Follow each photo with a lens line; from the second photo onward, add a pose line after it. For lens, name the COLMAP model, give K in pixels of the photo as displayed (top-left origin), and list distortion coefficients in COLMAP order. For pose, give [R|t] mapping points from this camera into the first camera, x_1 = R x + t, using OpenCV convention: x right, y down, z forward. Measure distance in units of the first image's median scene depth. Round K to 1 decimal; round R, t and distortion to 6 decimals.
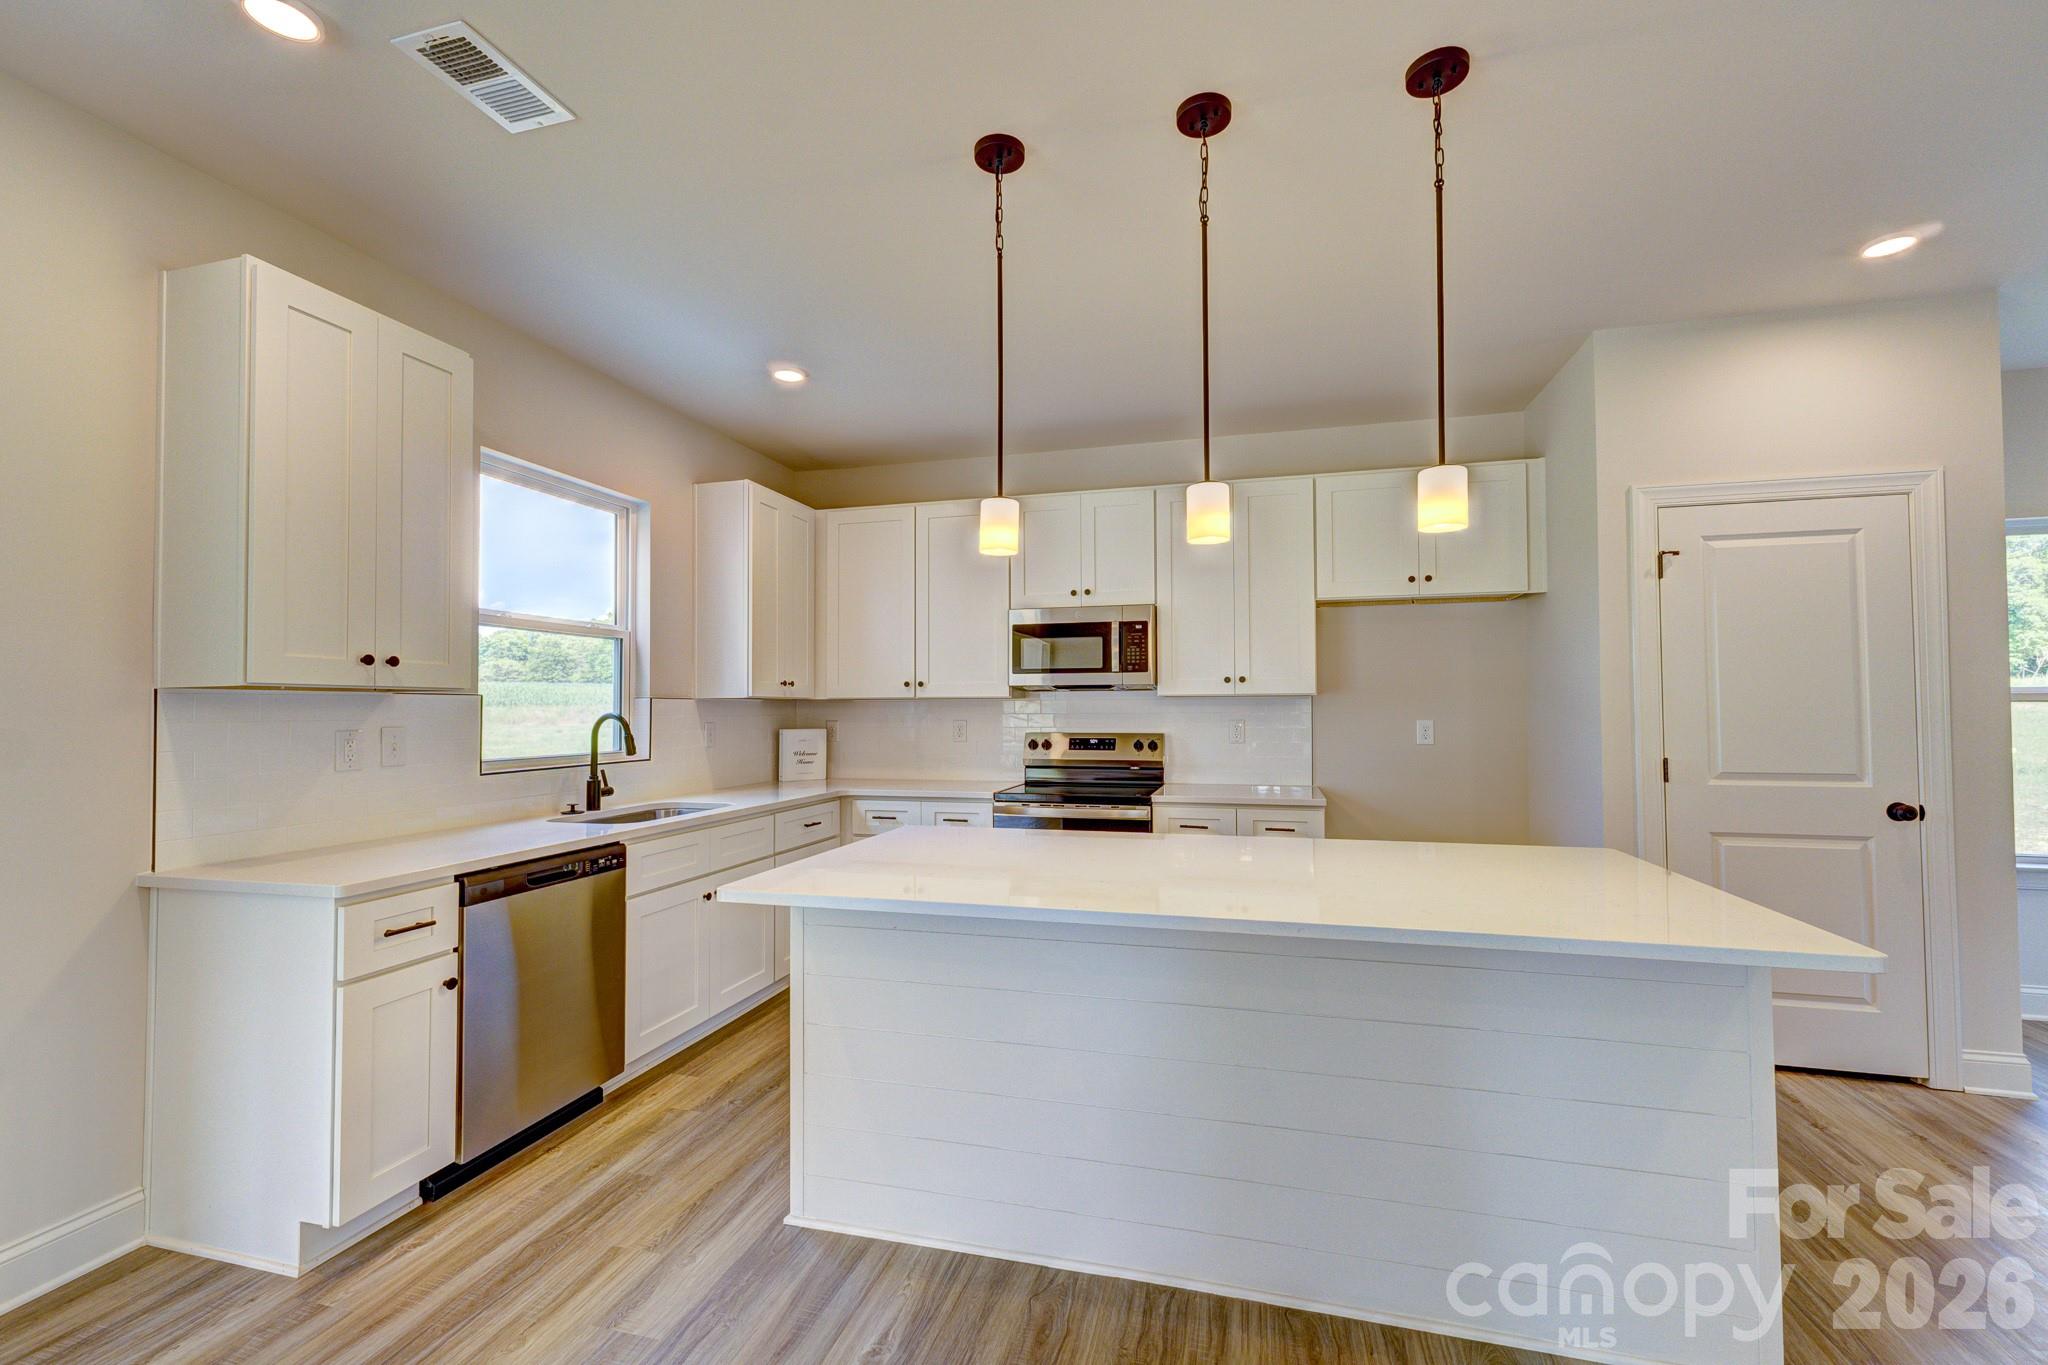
lens RADIAL K [[856.3, 0, 1038.4], [0, 856.3, 687.4], [0, 0, 1]] dist [0.009816, 0.000355]
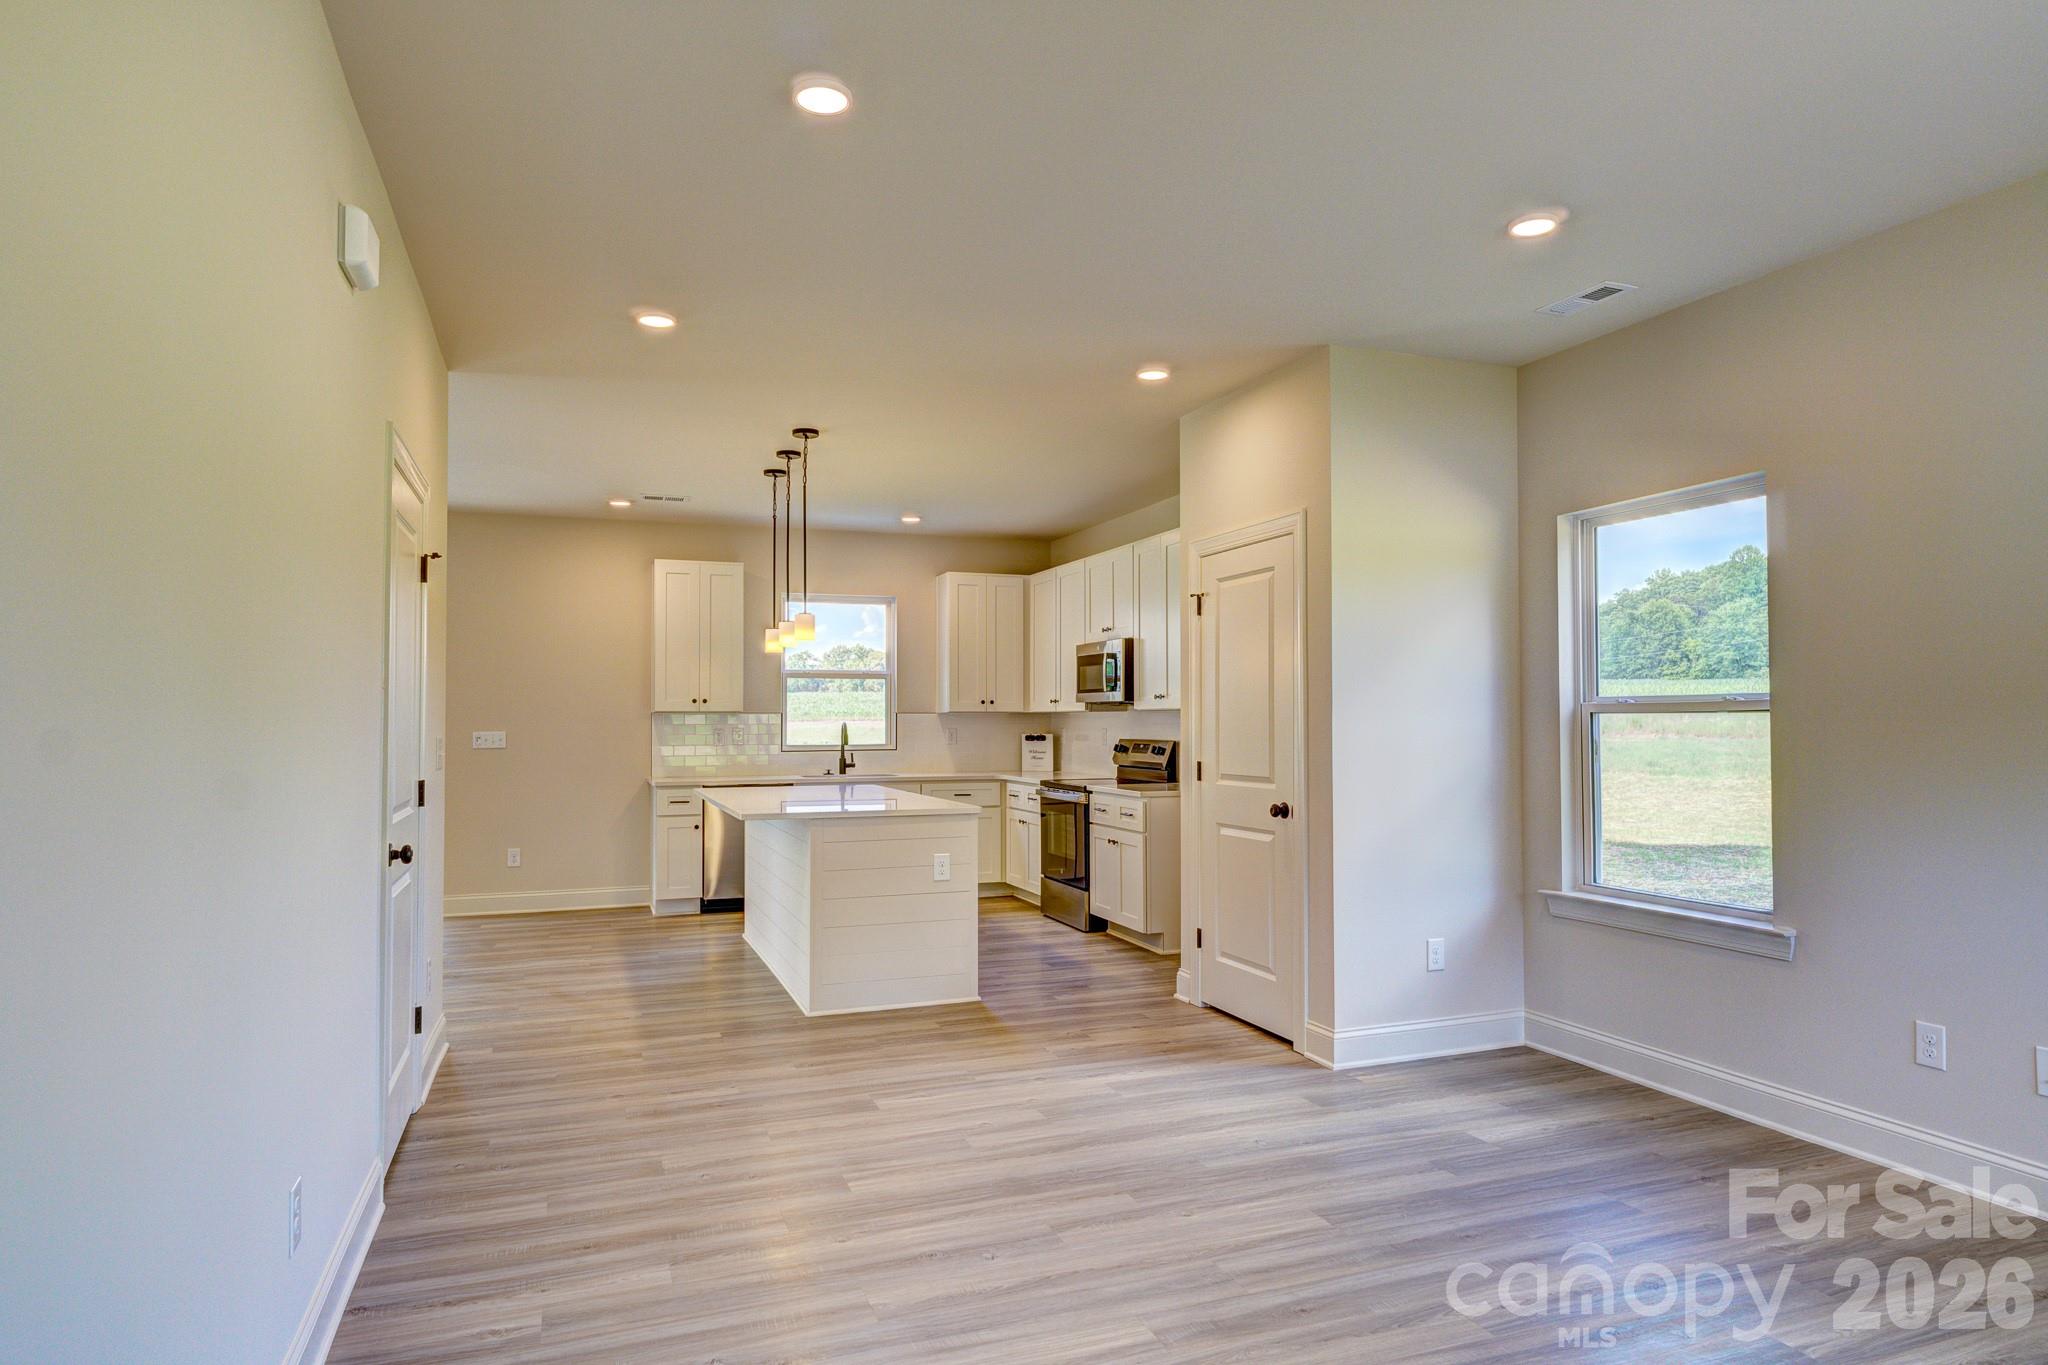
lens RADIAL K [[1207.8, 0, 1024.0], [0, 1207.8, 682.5], [0, 0, 1]] dist [-0.002535, -0.000533]
pose [[0.581591, -0.023092, -0.813153, 1.543502], [0.022697, 0.999668, -0.012155, -0.011951], [0.813165, -0.011386, 0.581922, -0.162833]]
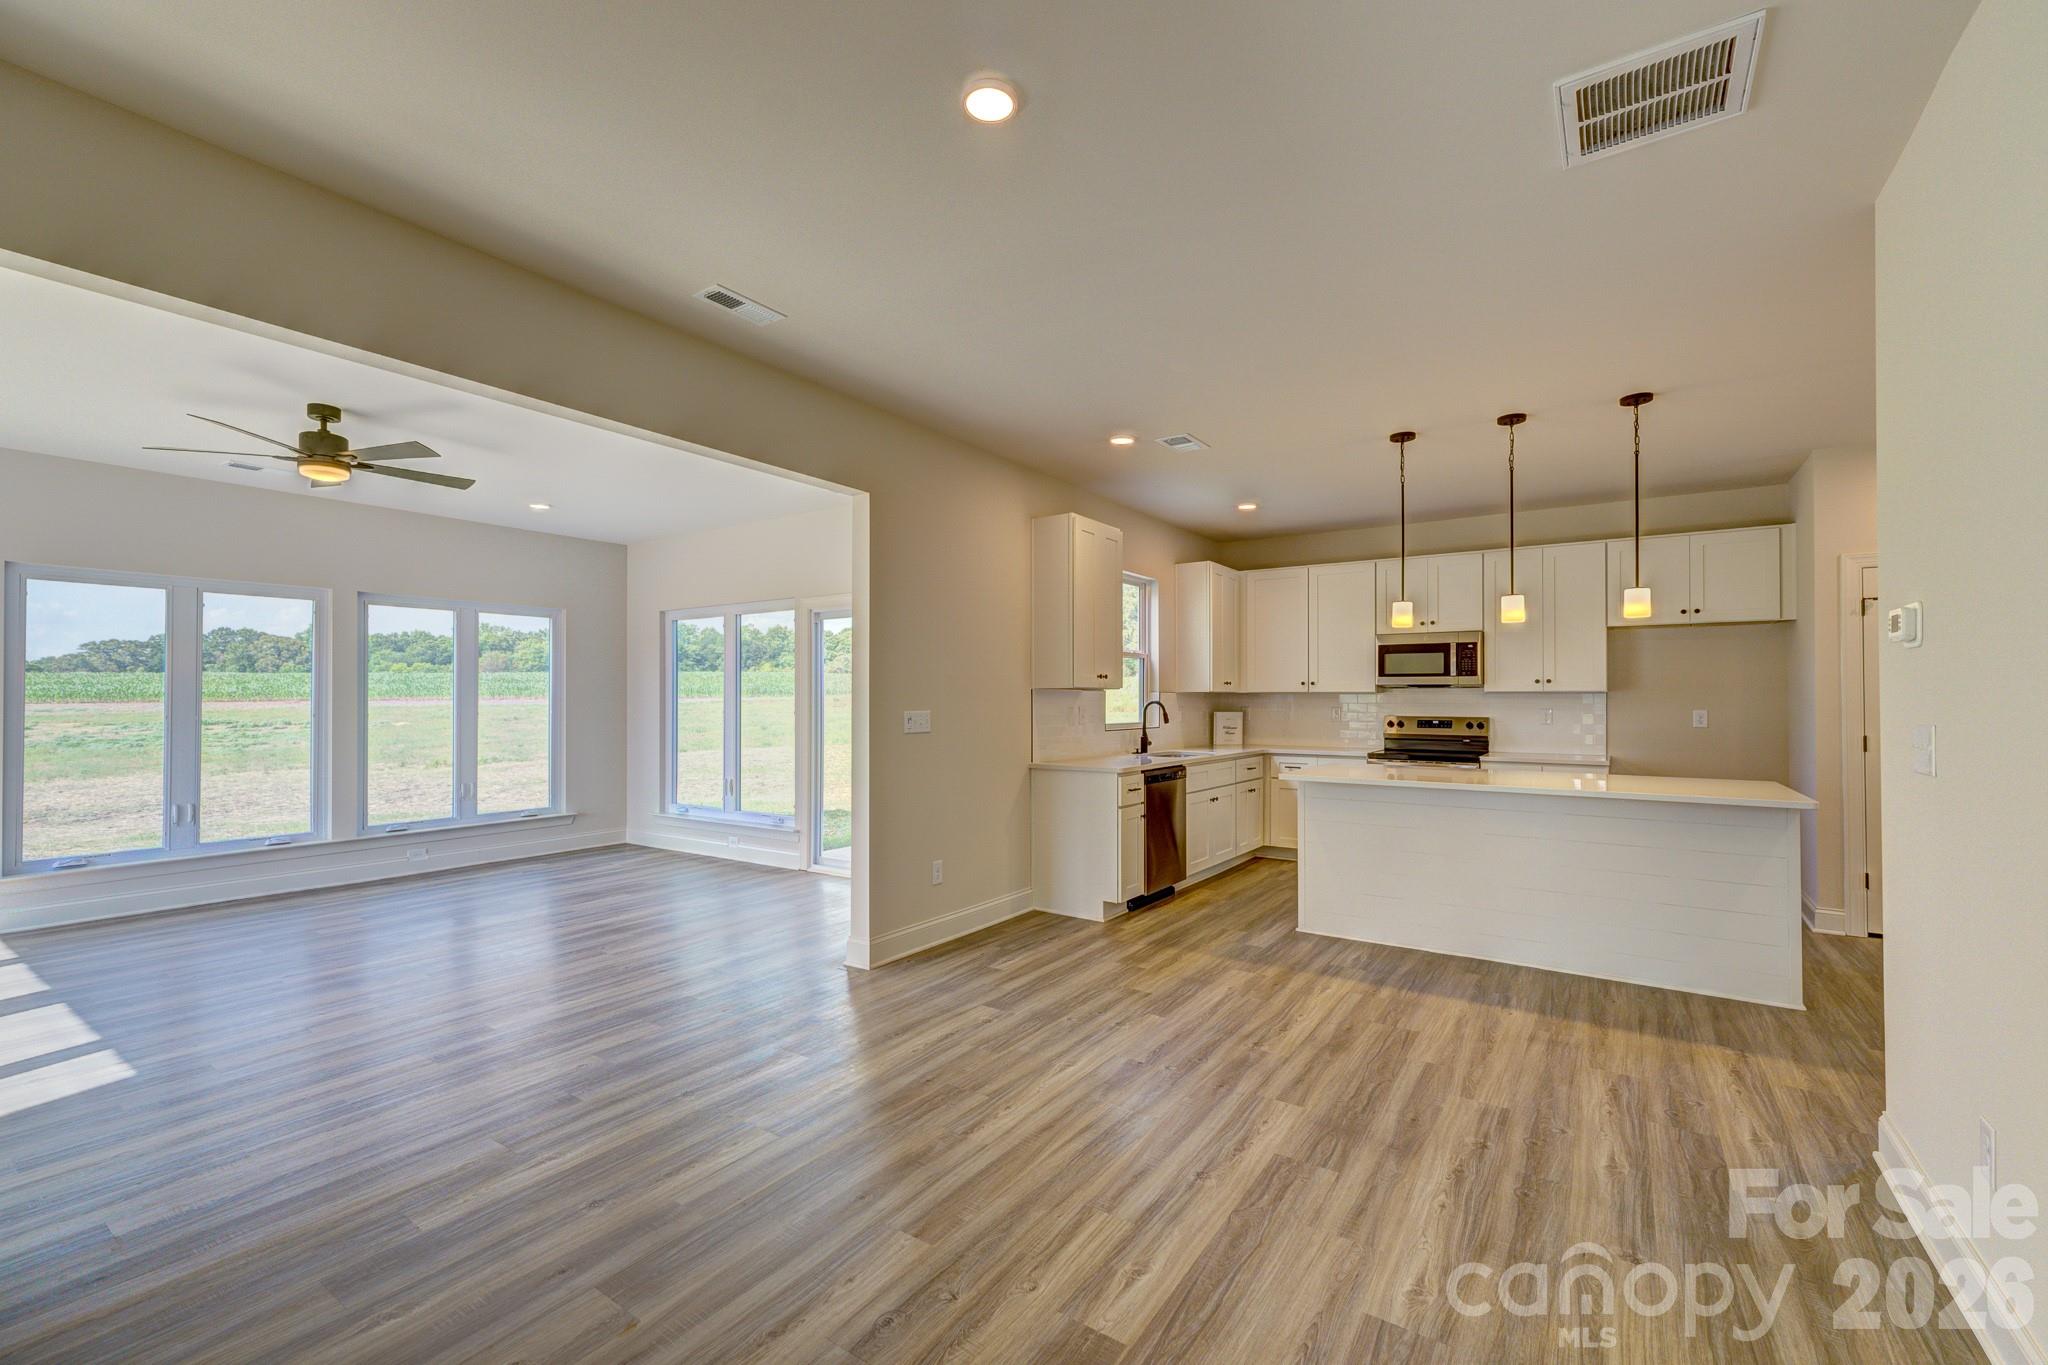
lens RADIAL K [[856.3, 0, 1038.4], [0, 856.3, 687.4], [0, 0, 1]] dist [0.009816, 0.000355]
pose [[0.943405, 0.002337, -0.331635, -0.101550], [0.001437, 0.999937, 0.011134, -0.016182], [0.331640, -0.010980, 0.943342, -0.694812]]
